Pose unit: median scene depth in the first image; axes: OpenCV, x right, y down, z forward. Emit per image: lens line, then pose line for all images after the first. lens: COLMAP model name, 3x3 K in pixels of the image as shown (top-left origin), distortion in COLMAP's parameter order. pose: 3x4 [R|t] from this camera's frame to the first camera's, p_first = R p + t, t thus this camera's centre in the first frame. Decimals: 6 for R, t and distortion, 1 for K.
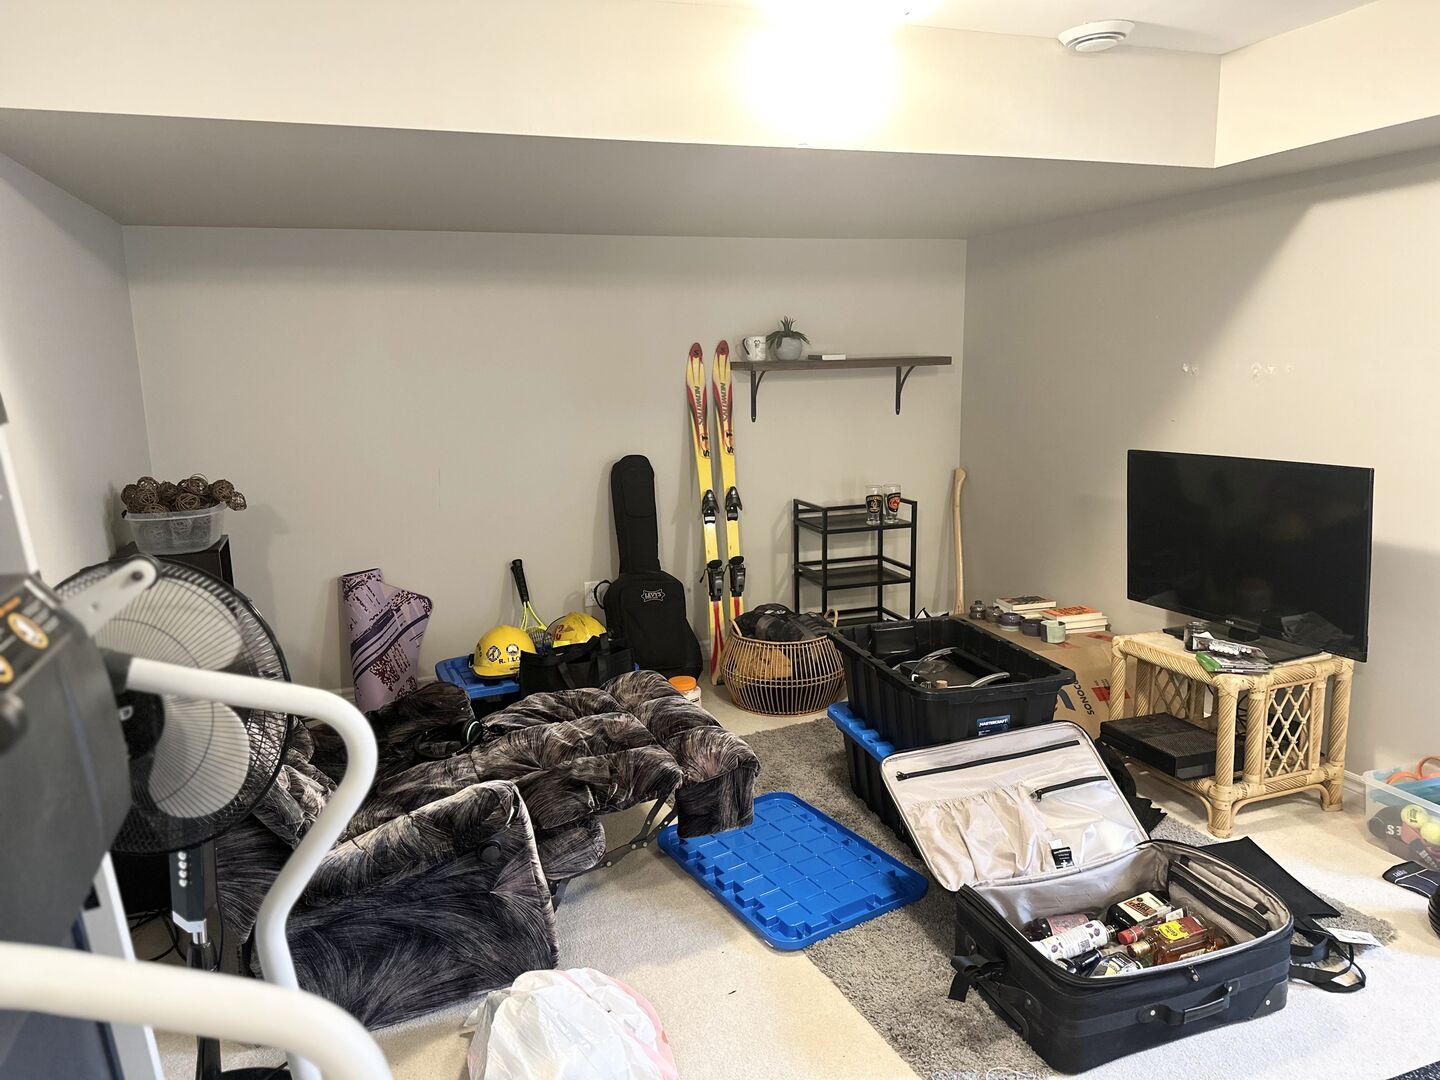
lens RADIAL K [[1011.3, 0, 709.9], [0, 1011.3, 541.6], [0, 0, 1]] dist [0.037586, -0.040805]
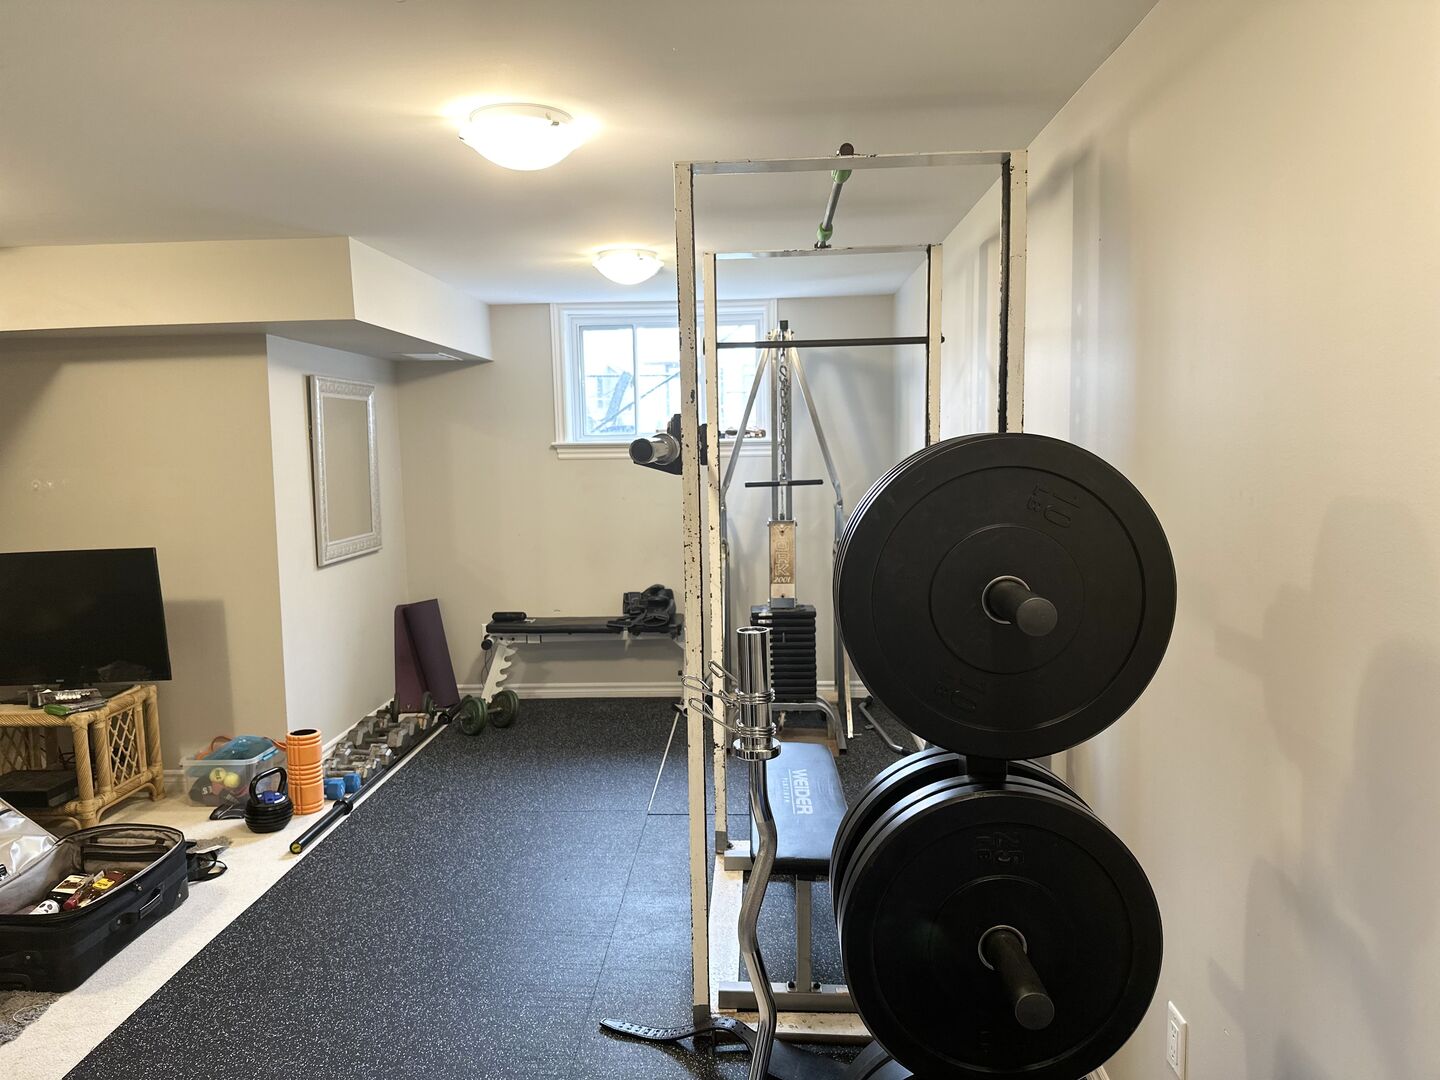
lens RADIAL K [[1011.3, 0, 709.9], [0, 1011.3, 541.6], [0, 0, 1]] dist [0.037586, -0.040805]
pose [[0.378381, -0.067372, 0.923195, -0.370910], [0.182315, 0.983236, -0.002970, 0.064959], [-0.907518, 0.169436, 0.384320, -0.270372]]
